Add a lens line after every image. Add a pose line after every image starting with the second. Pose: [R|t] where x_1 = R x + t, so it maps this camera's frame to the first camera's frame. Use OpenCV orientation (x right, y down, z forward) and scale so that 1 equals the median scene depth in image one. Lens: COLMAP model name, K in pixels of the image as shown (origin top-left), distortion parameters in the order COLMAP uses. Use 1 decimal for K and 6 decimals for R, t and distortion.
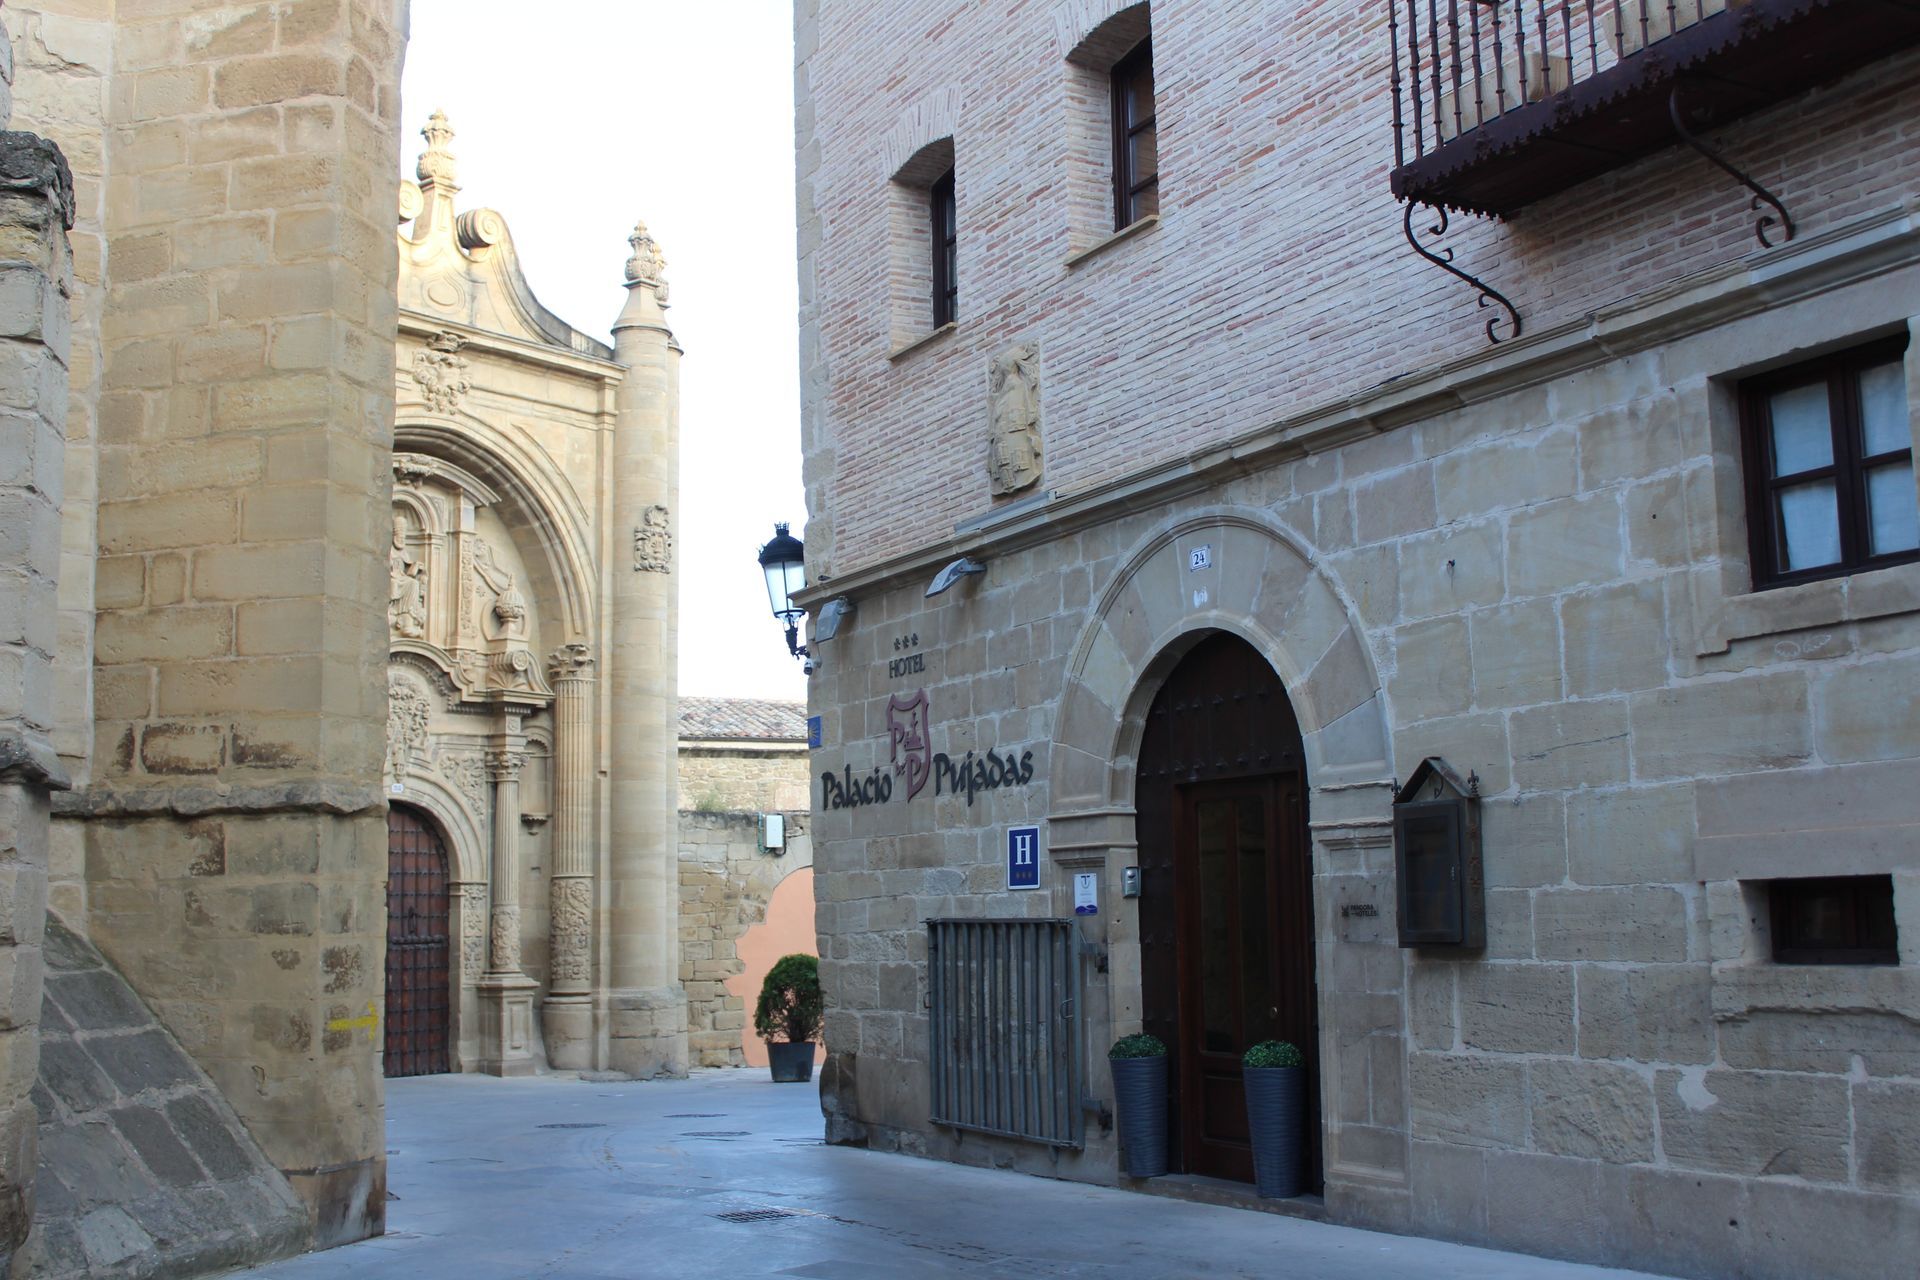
lens RADIAL K [[2080.3, 0, 953.3], [0, 2080.3, 630.4], [0, 0, 1]] dist [-0.109977, 0.136103]
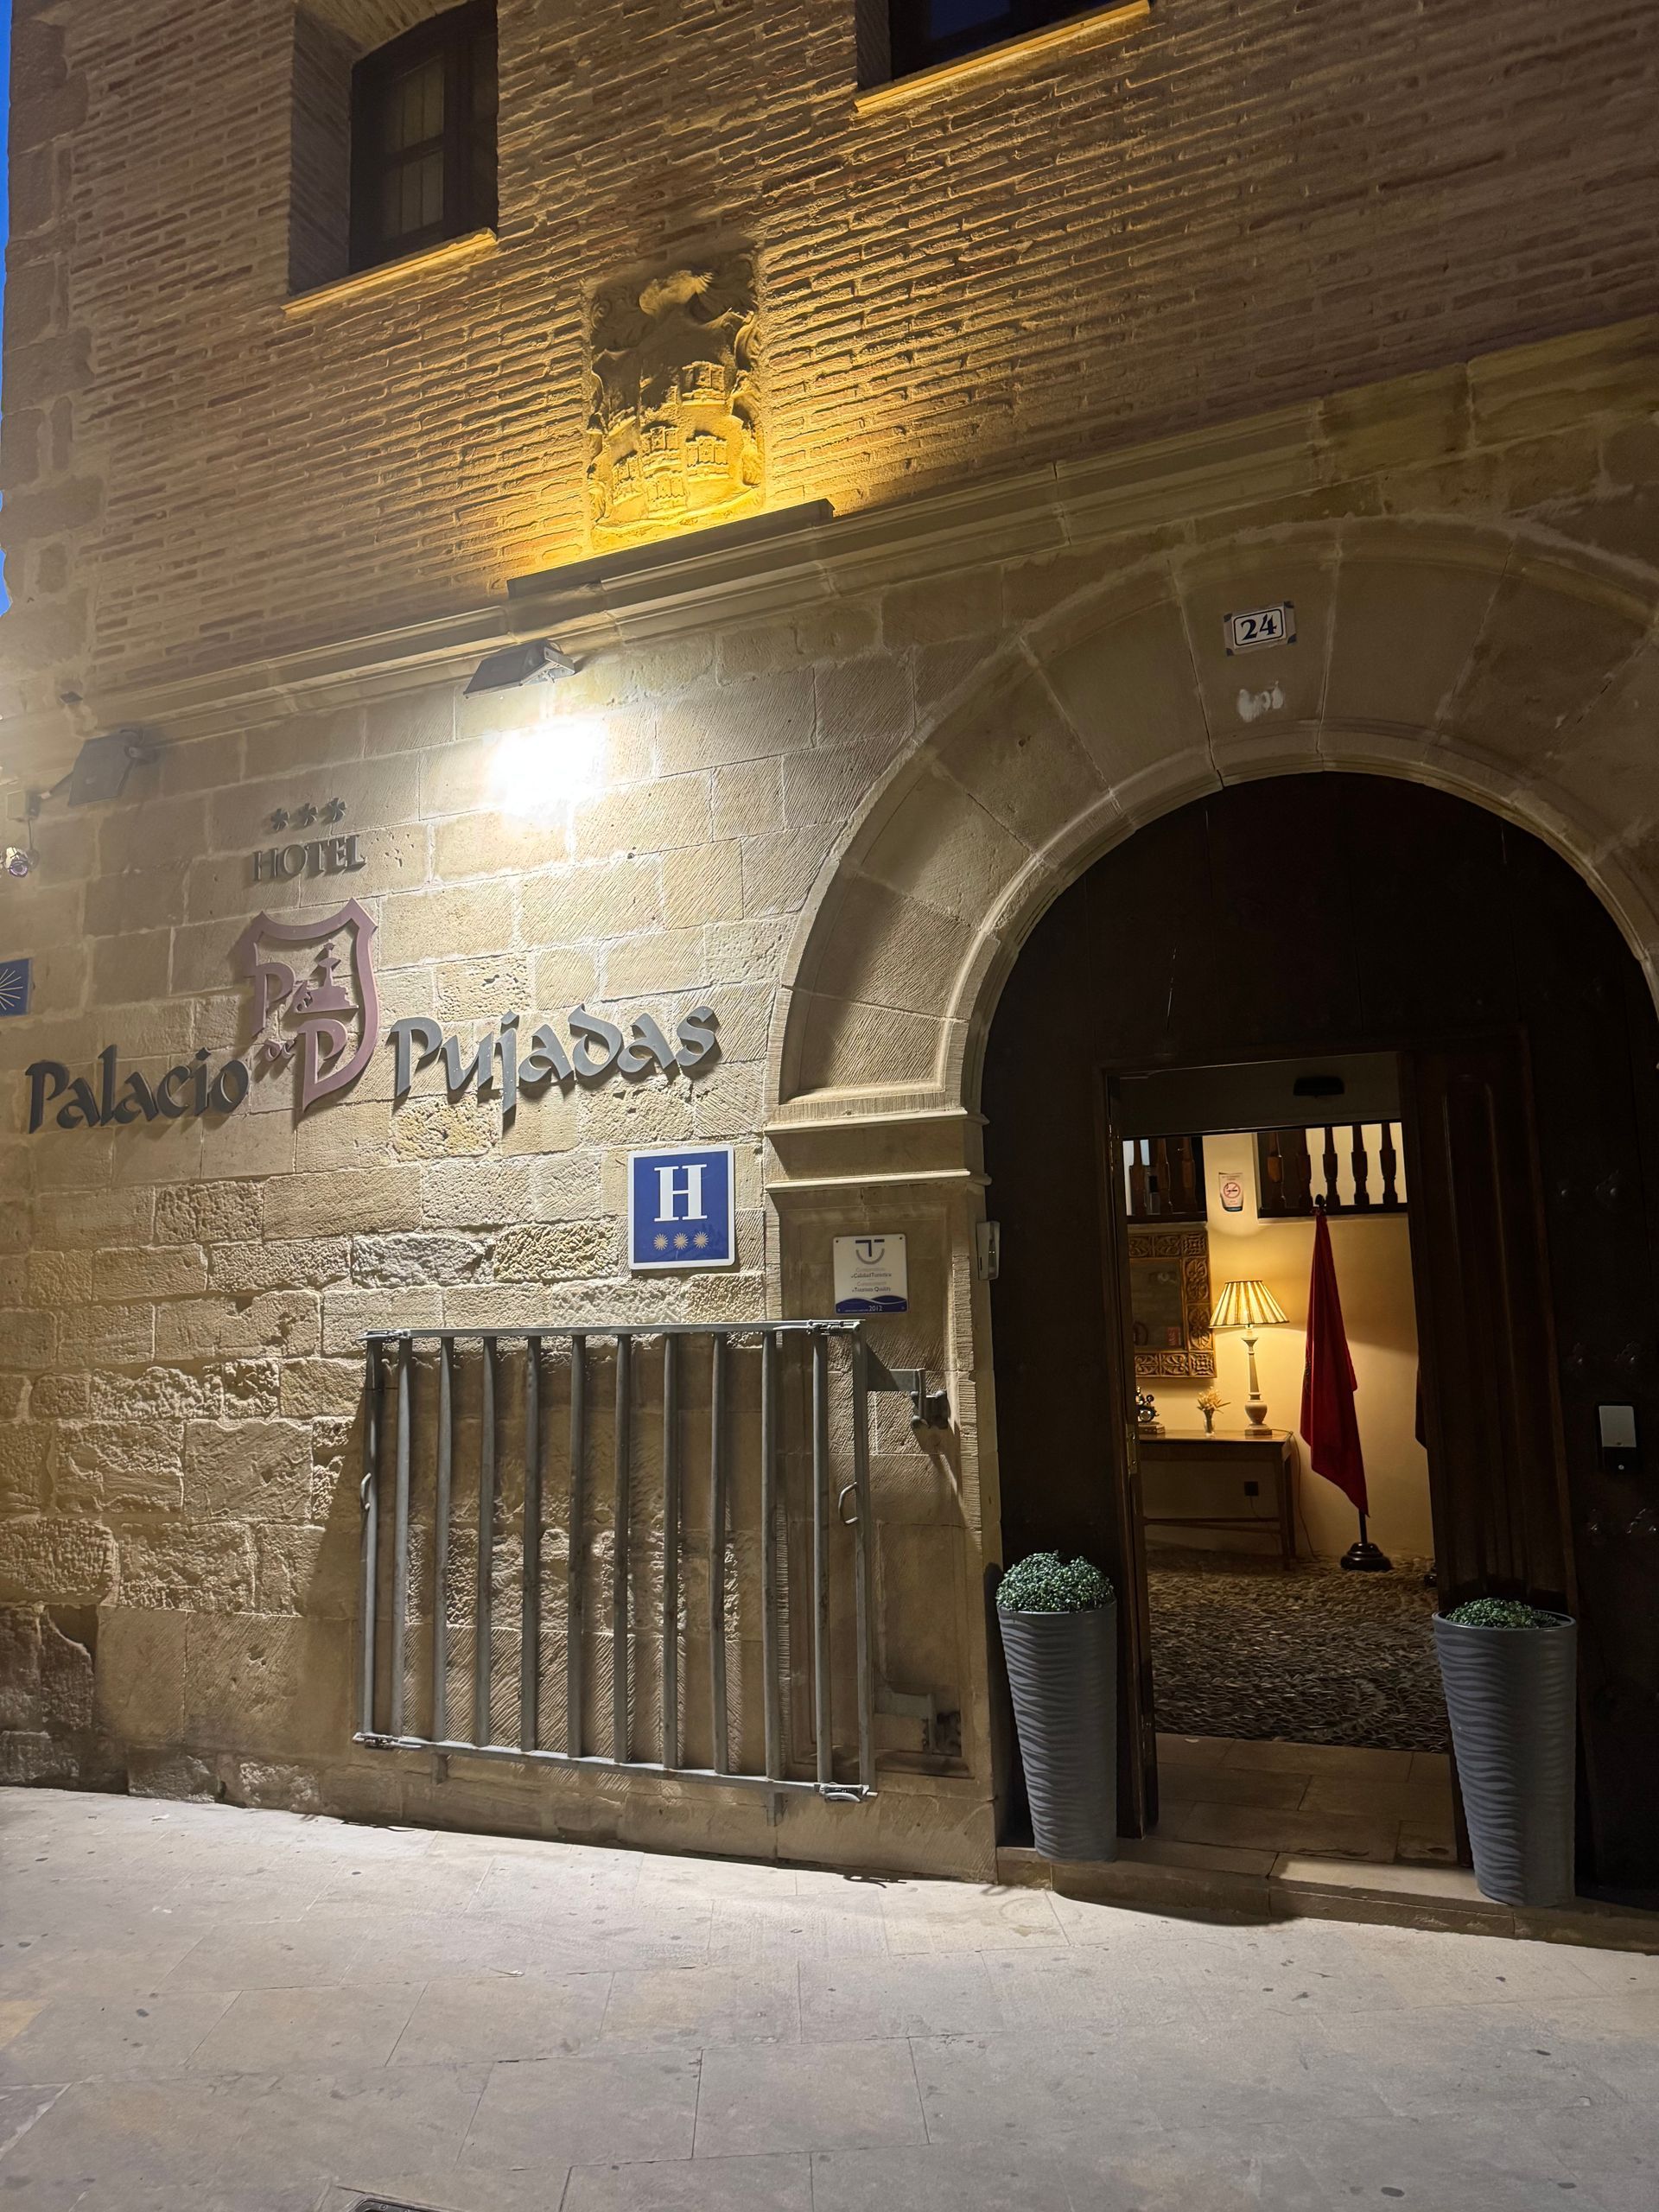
lens RADIAL K [[1609.0, 0, 821.5], [0, 1609.0, 1111.1], [0, 0, 1]] dist [0.140106, -0.213266]
pose [[0.795080, 0.081778, 0.600966, -0.182550], [-0.073809, 0.996550, -0.037959, 0.097618], [-0.601997, -0.014176, 0.798372, 0.653667]]
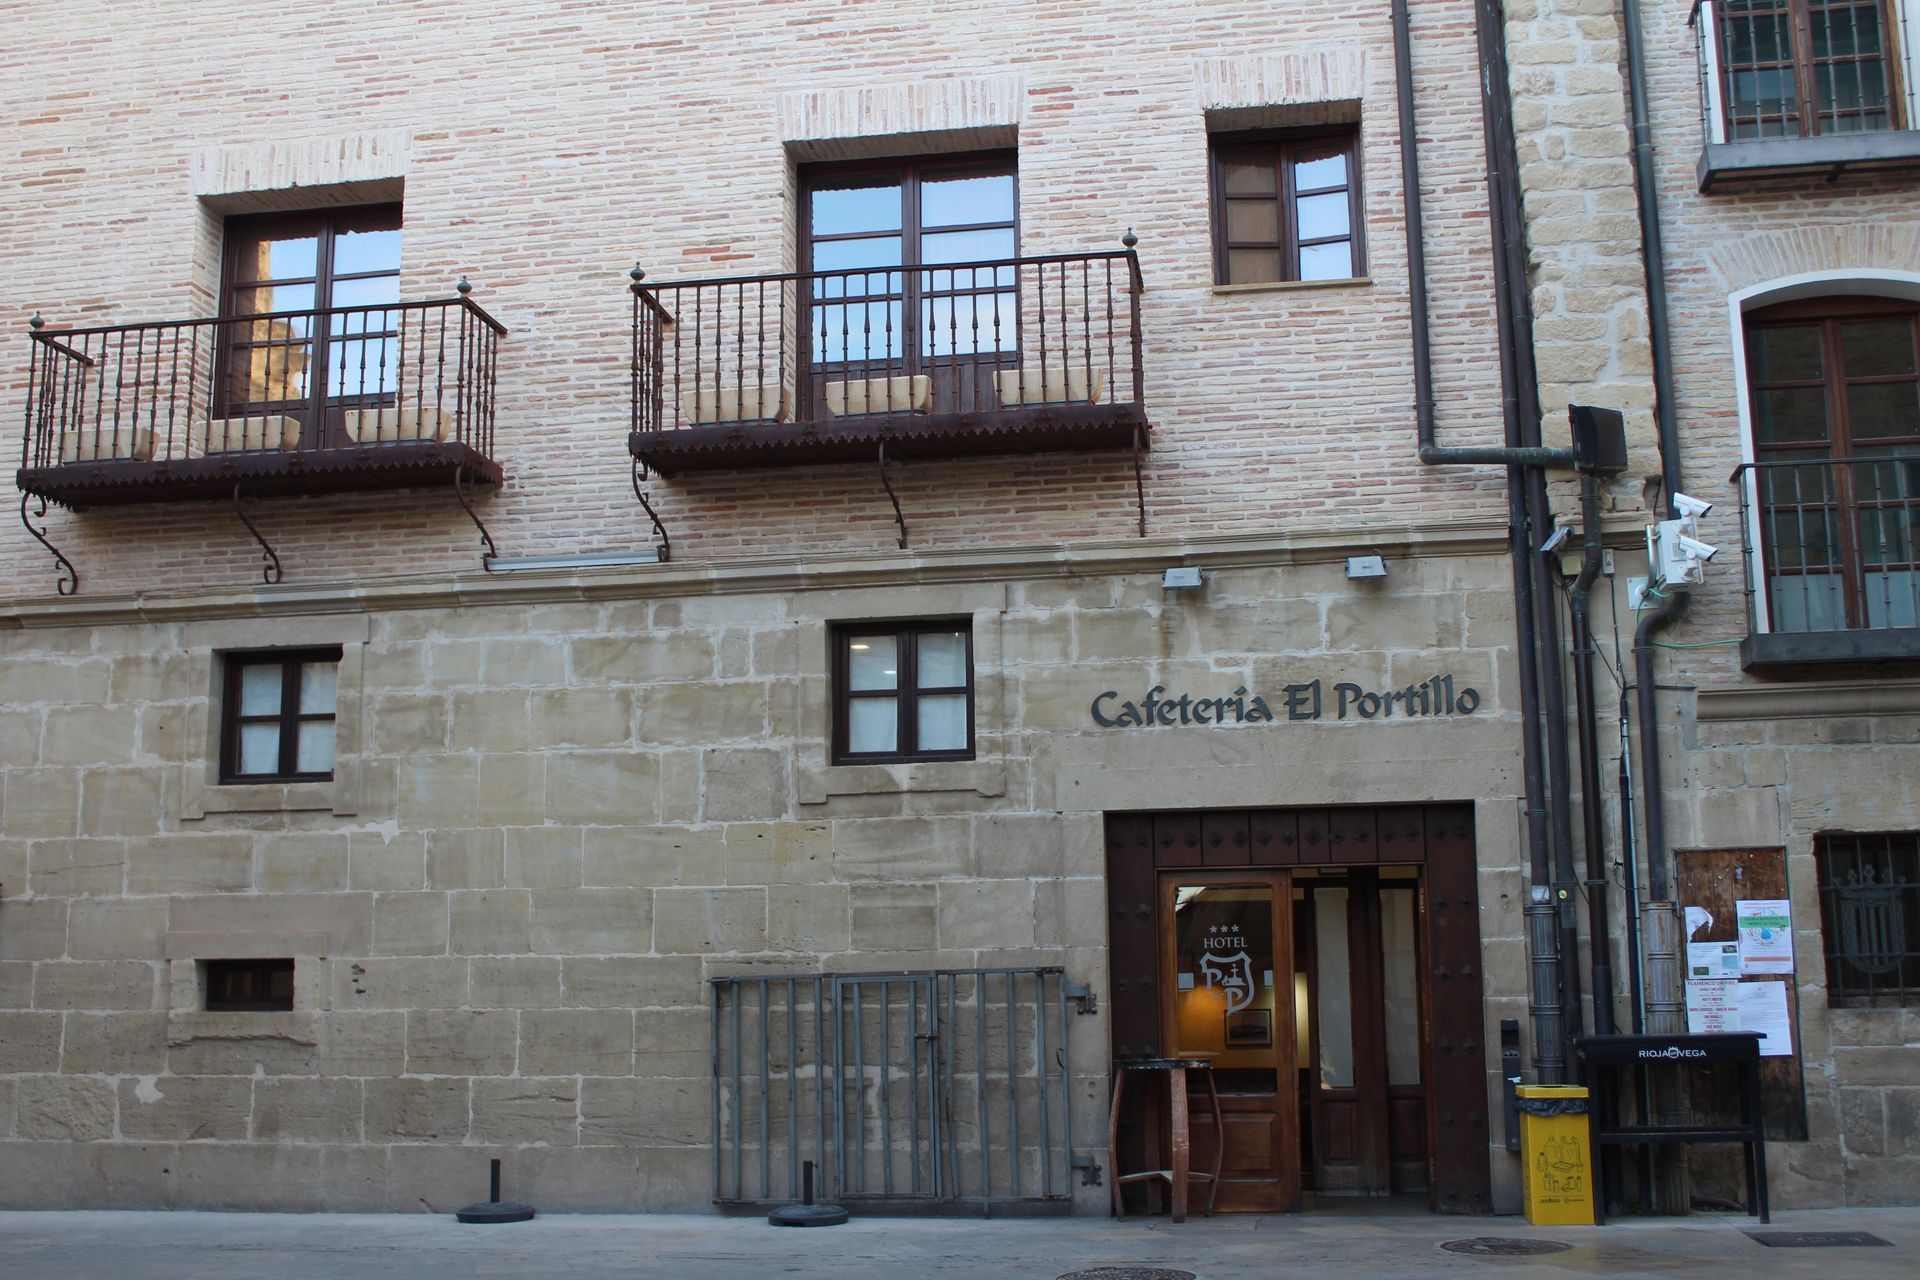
lens RADIAL K [[2121.4, 0, 919.6], [0, 2121.4, 643.0], [0, 0, 1]] dist [-0.115223, 0.170704]
pose [[0.632615, 0.149051, 0.759988, -0.347961], [-0.109826, 0.988654, -0.102478, -0.012467], [-0.766640, -0.018637, 0.641807, -0.318724]]
